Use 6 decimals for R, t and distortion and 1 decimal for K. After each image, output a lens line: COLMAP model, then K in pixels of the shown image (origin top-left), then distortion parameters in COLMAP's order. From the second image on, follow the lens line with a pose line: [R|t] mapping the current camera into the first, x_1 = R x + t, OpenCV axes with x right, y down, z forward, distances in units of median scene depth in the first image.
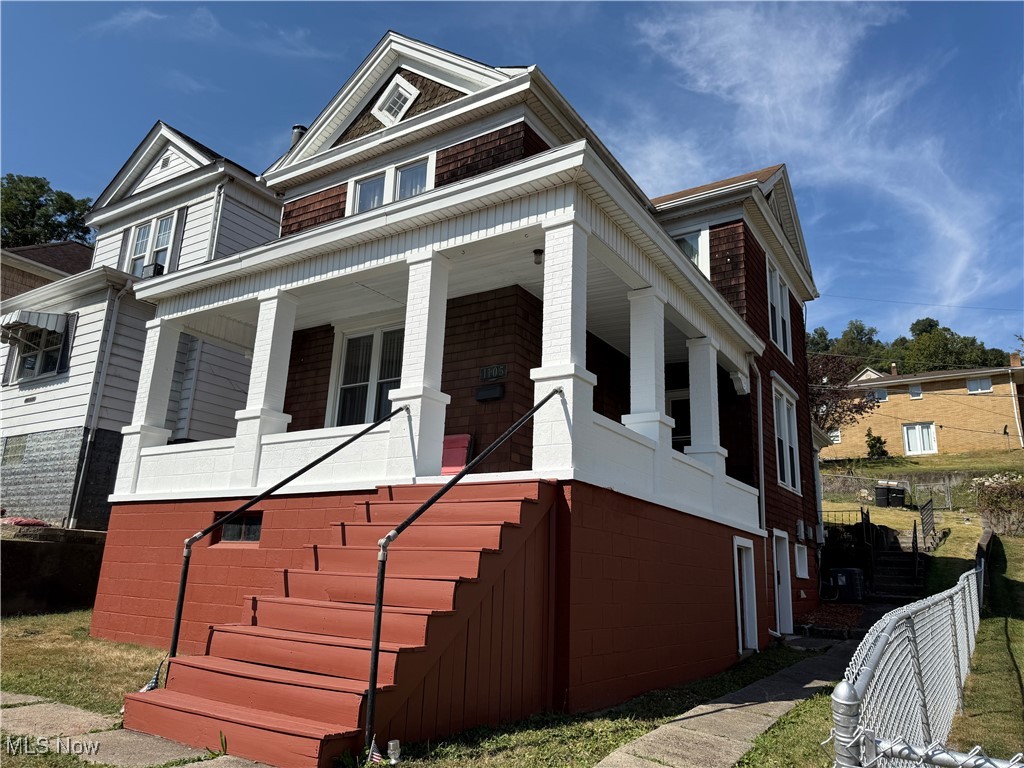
lens RADIAL K [[721.3, 0, 512.0], [0, 721.3, 384.0], [0, 0, 1]] dist [0.000457, 0.000326]
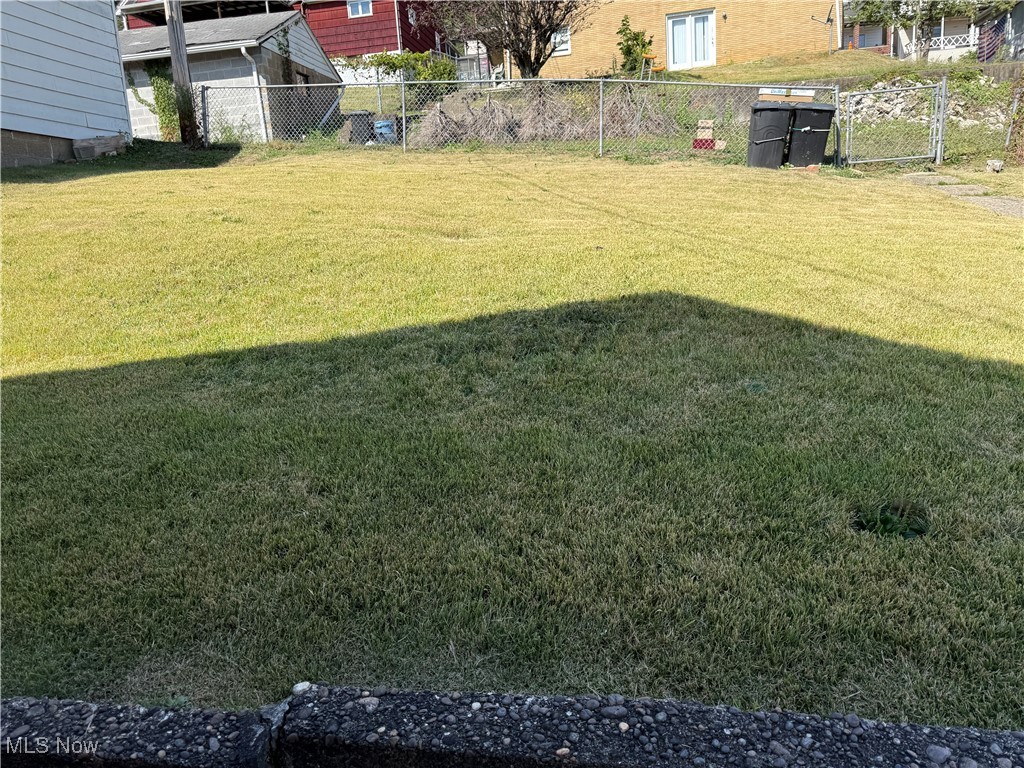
lens RADIAL K [[721.3, 0, 512.0], [0, 721.3, 384.0], [0, 0, 1]] dist [0.000457, 0.000326]
pose [[0.915821, -0.173207, 0.362313, 0.156712], [-0.004838, 0.897382, 0.441229, 0.069681], [-0.401557, -0.405840, 0.821003, 0.449320]]
